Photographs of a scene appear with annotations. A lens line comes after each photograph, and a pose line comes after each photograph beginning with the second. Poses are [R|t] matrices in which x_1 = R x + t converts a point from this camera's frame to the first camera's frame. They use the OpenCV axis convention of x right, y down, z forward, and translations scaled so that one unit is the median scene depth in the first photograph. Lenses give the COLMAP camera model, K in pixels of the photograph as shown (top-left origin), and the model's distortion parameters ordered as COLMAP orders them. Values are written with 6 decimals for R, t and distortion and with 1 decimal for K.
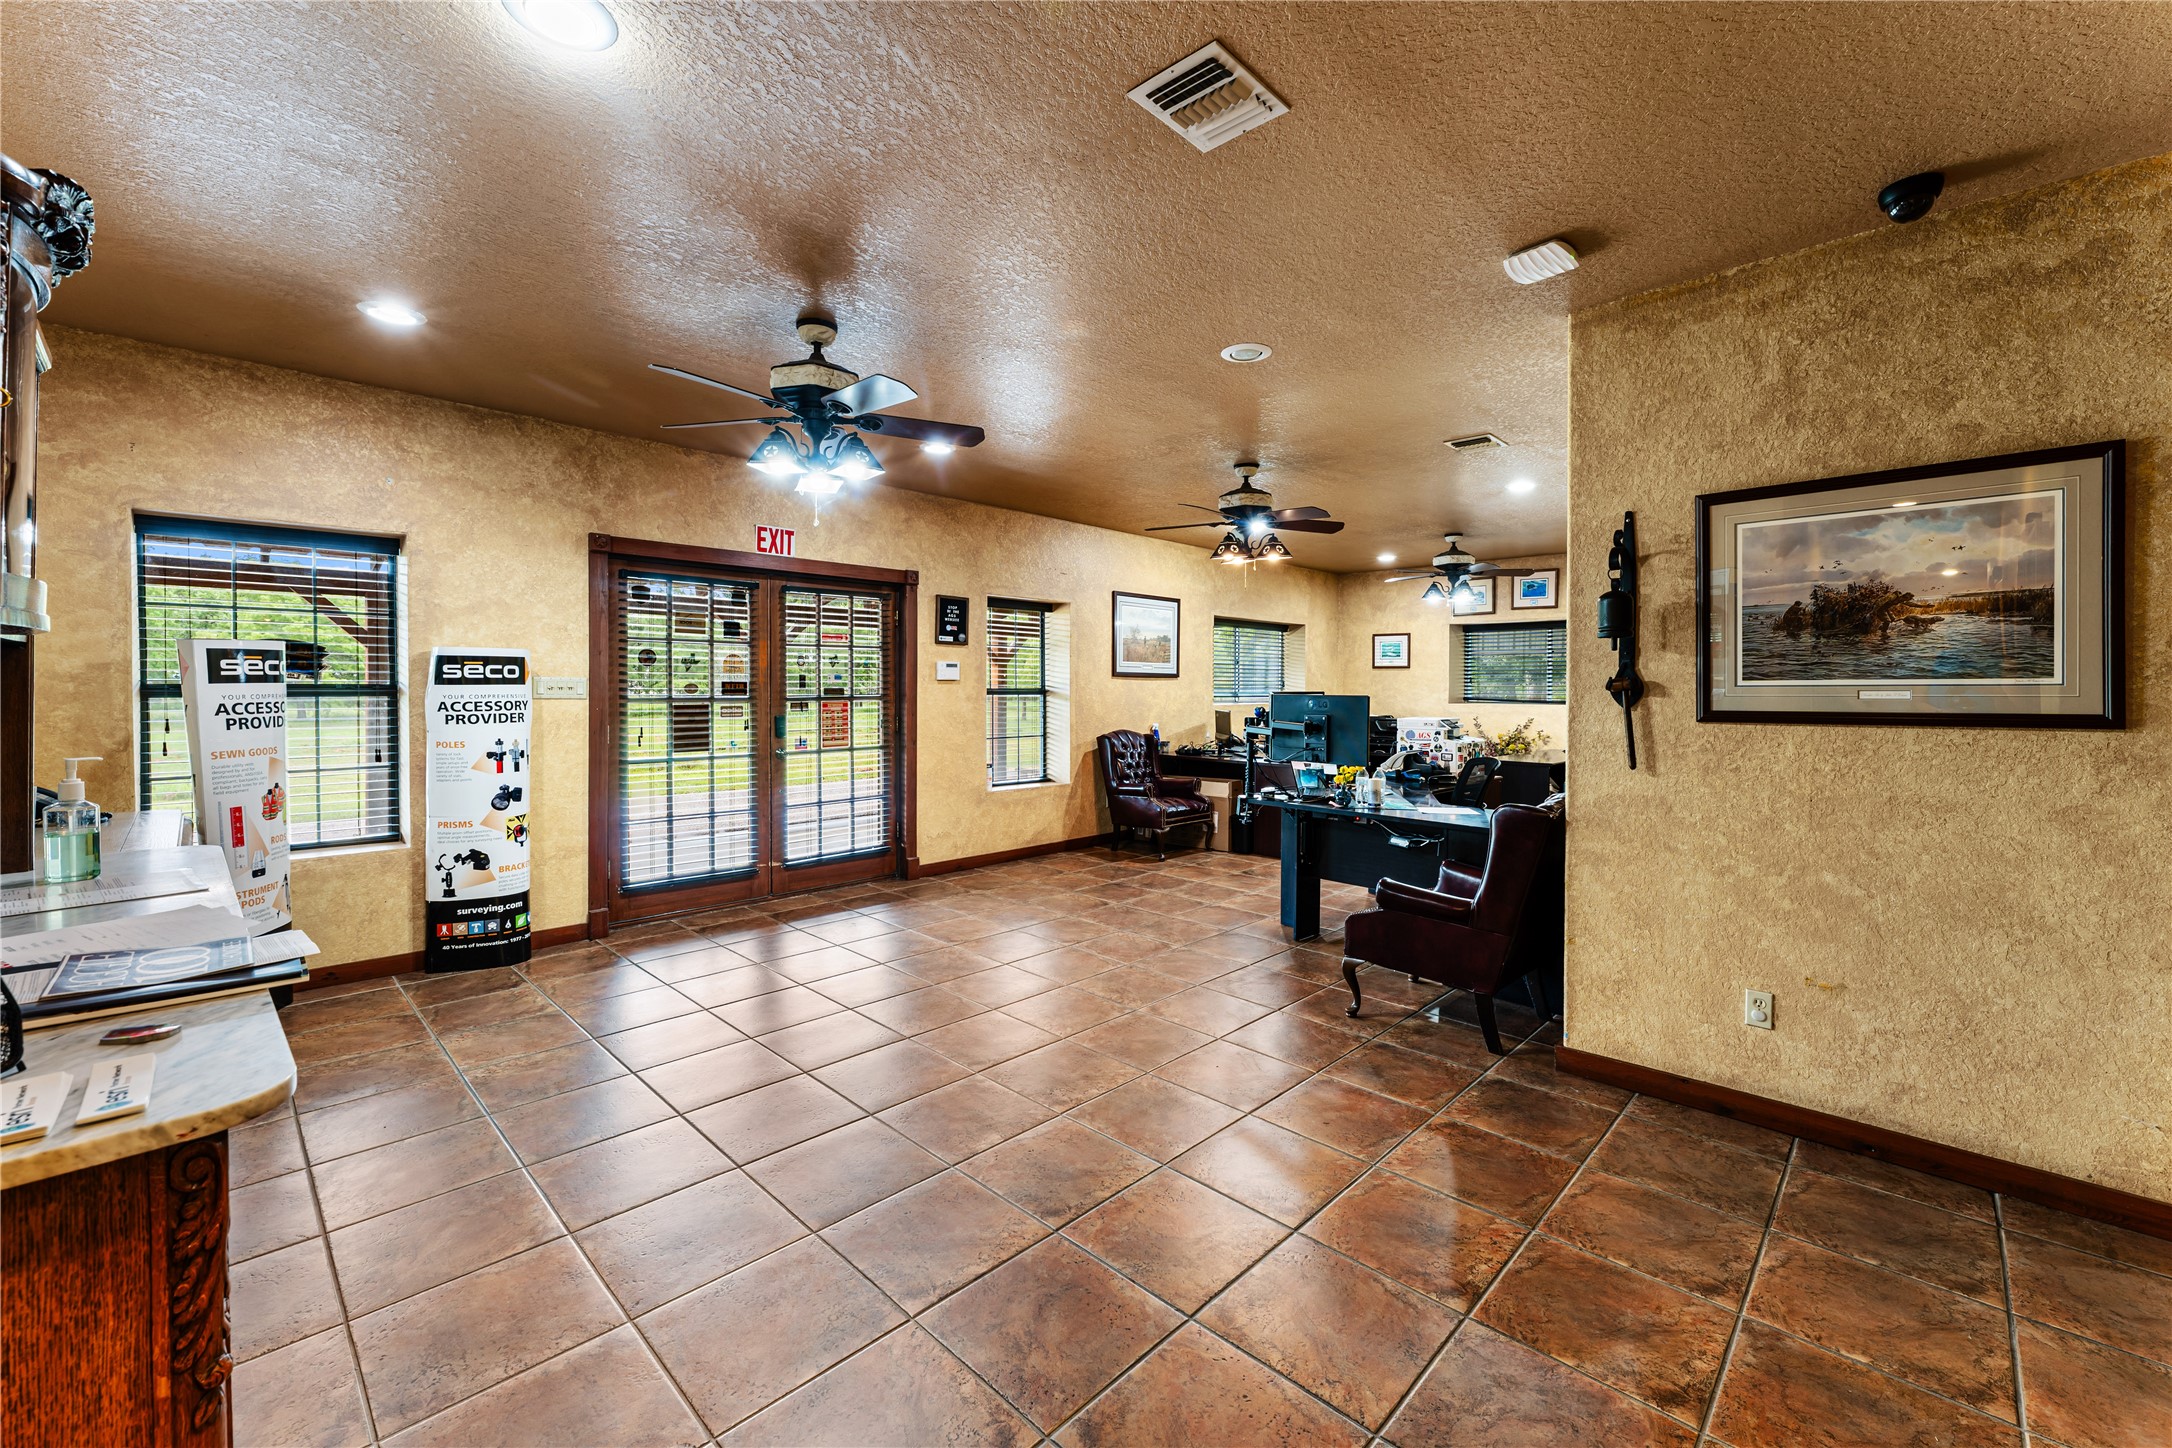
lens RADIAL K [[872.9, 0, 1086.7], [0, 872.9, 679.6], [0, 0, 1]] dist [-0.001995, -0.000274]
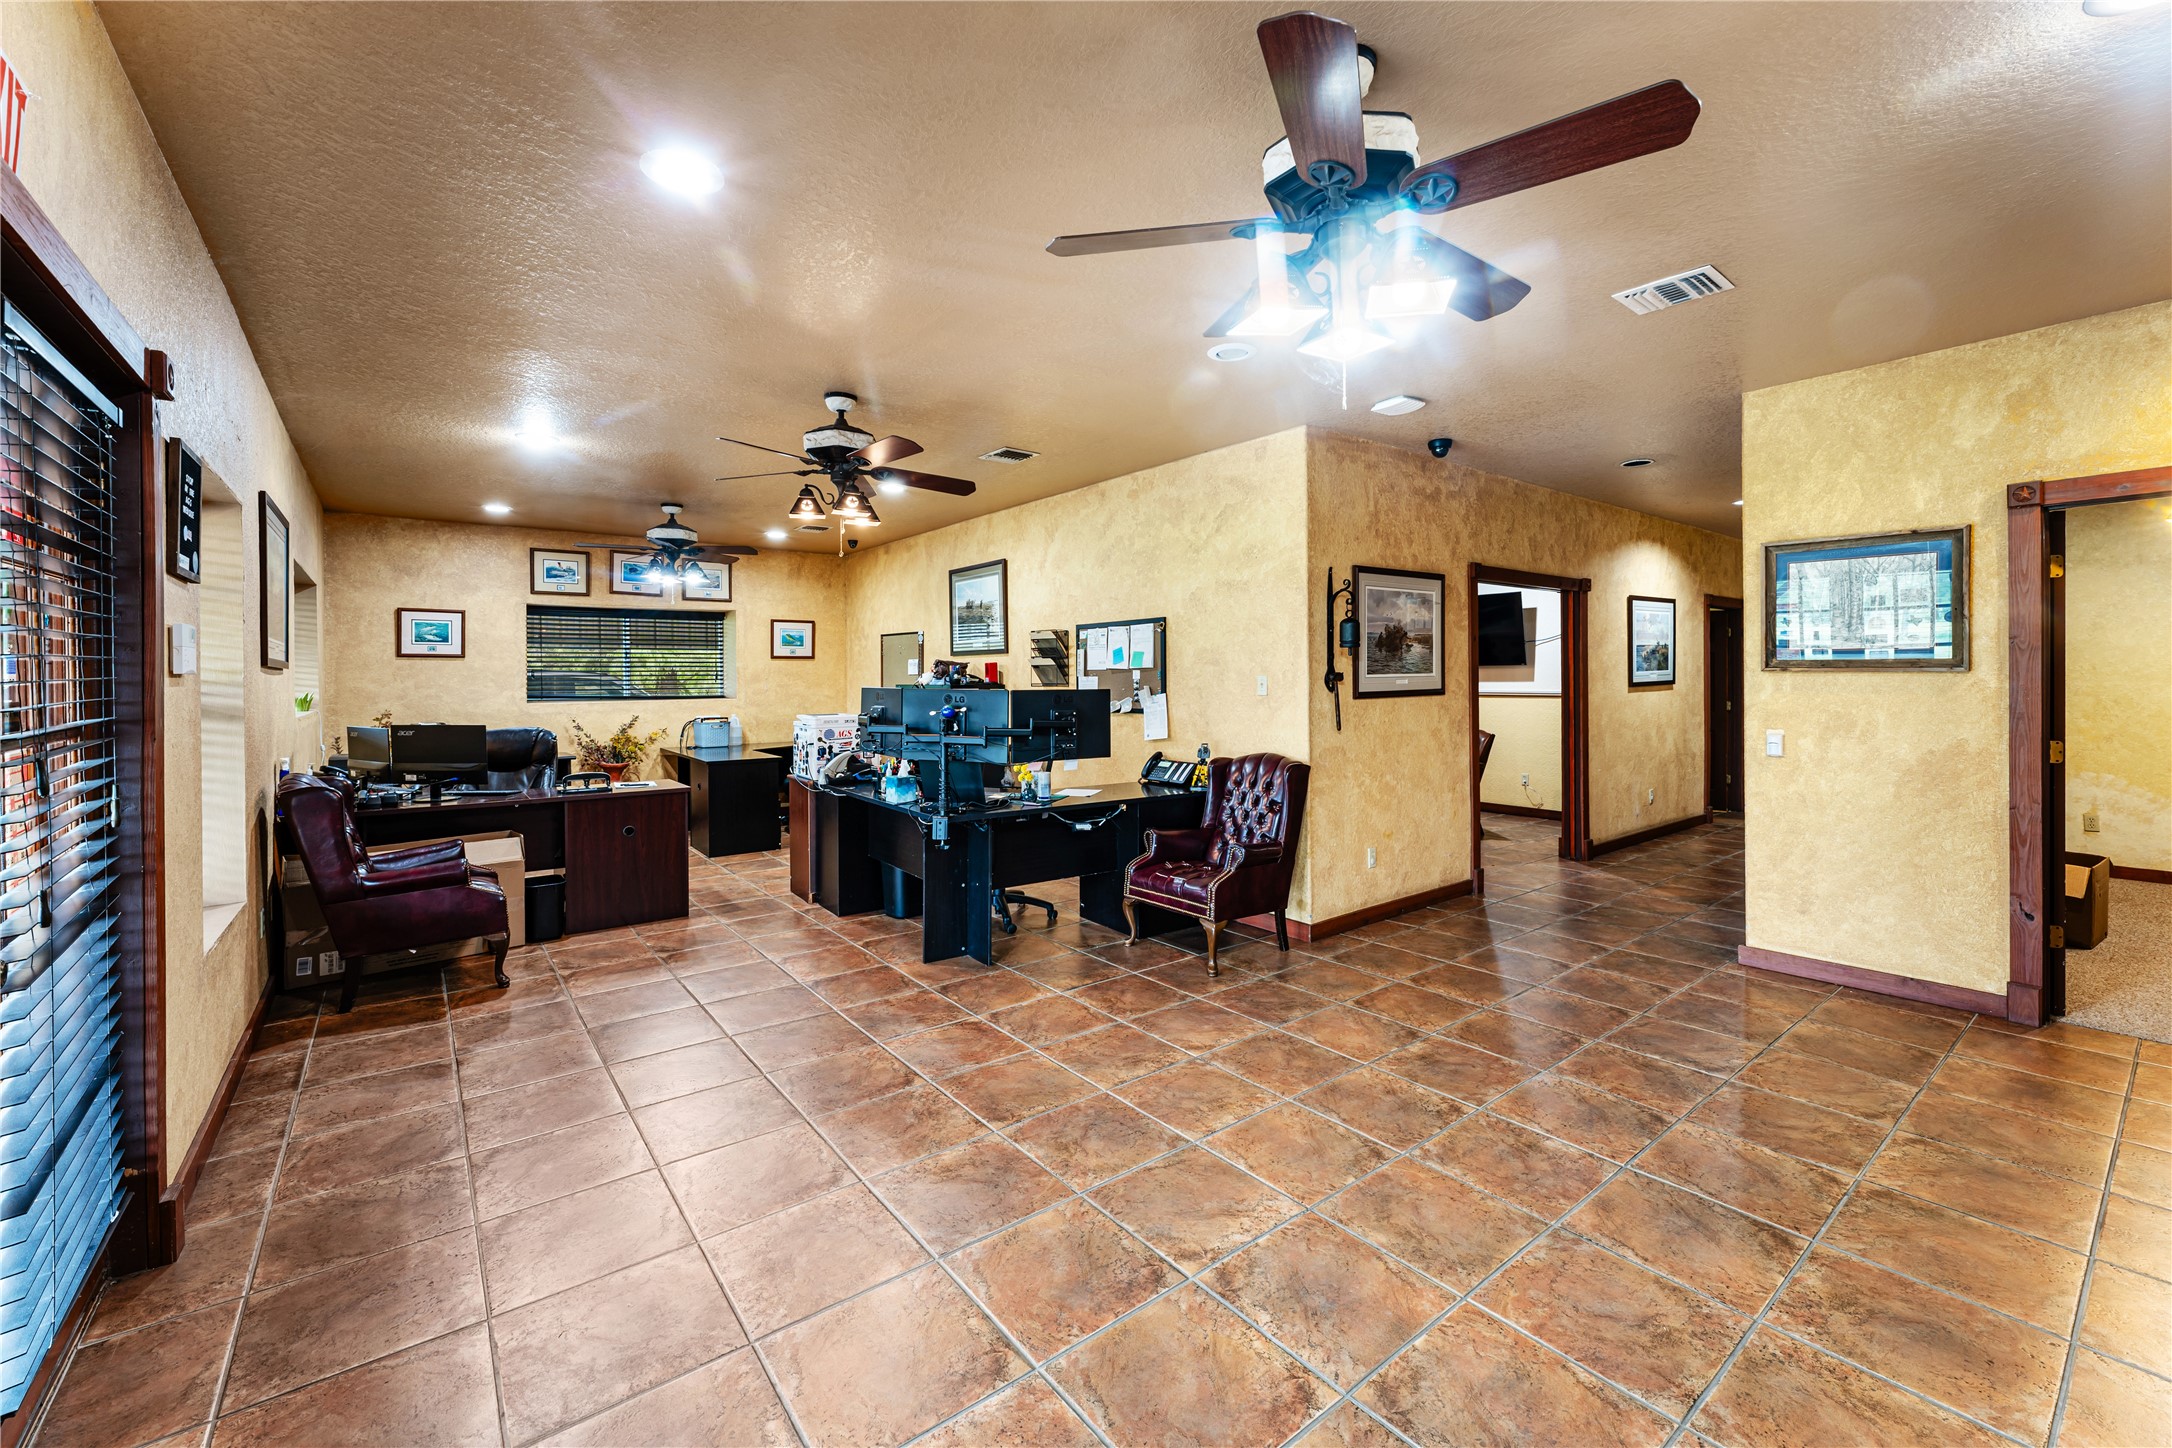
lens RADIAL K [[880.6, 0, 1109.5], [0, 880.6, 670.8], [0, 0, 1]] dist [0.000914, 0.000069]
pose [[0.127281, 0.001629, 0.991865, -1.035018], [-0.000291, 0.999999, -0.001605, -0.003255], [-0.991867, -0.000084, 0.127282, 1.230228]]
